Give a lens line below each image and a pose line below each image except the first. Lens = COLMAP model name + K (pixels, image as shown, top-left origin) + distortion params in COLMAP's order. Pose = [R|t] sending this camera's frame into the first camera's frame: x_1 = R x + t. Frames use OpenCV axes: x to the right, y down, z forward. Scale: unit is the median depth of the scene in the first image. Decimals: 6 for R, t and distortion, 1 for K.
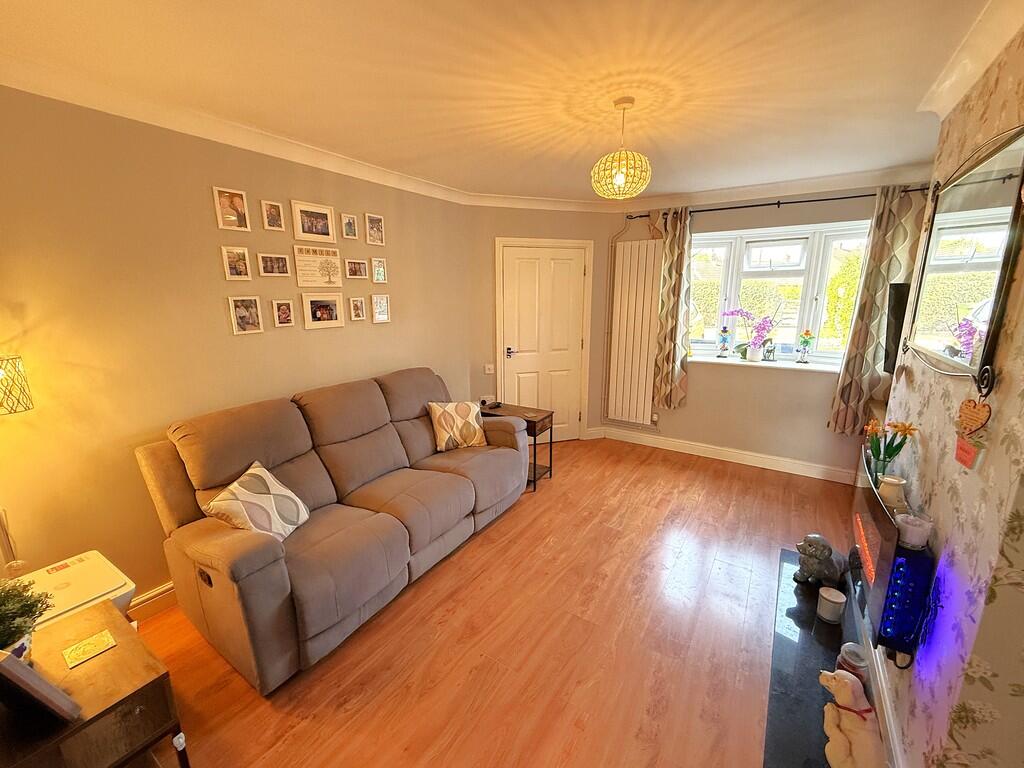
lens RADIAL K [[410.1, 0, 511.3], [0, 410.1, 383.0], [0, 0, 1]] dist [-0.000846, -0.000583]
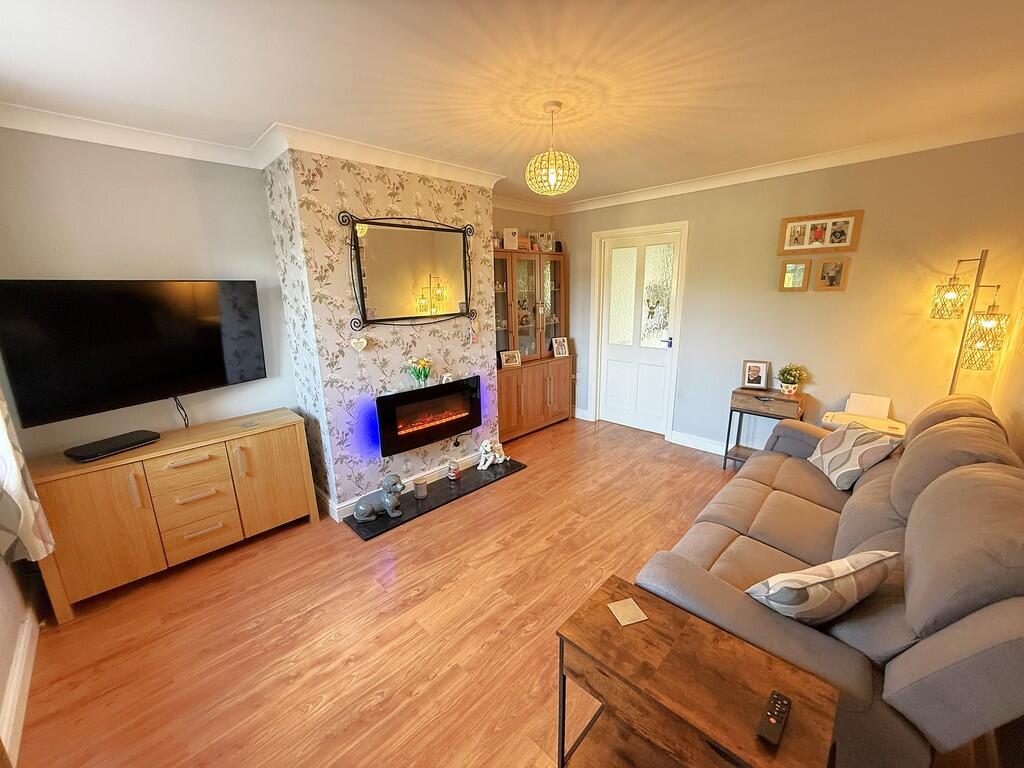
lens RADIAL K [[410.1, 0, 511.4], [0, 410.1, 386.4], [0, 0, 1]] dist [-0.000846, -0.000583]
pose [[-0.980642, -0.026910, 0.193949, 0.131804], [0.061399, 0.898294, 0.435085, -0.429258], [-0.185932, 0.438571, -0.879253, 1.973781]]
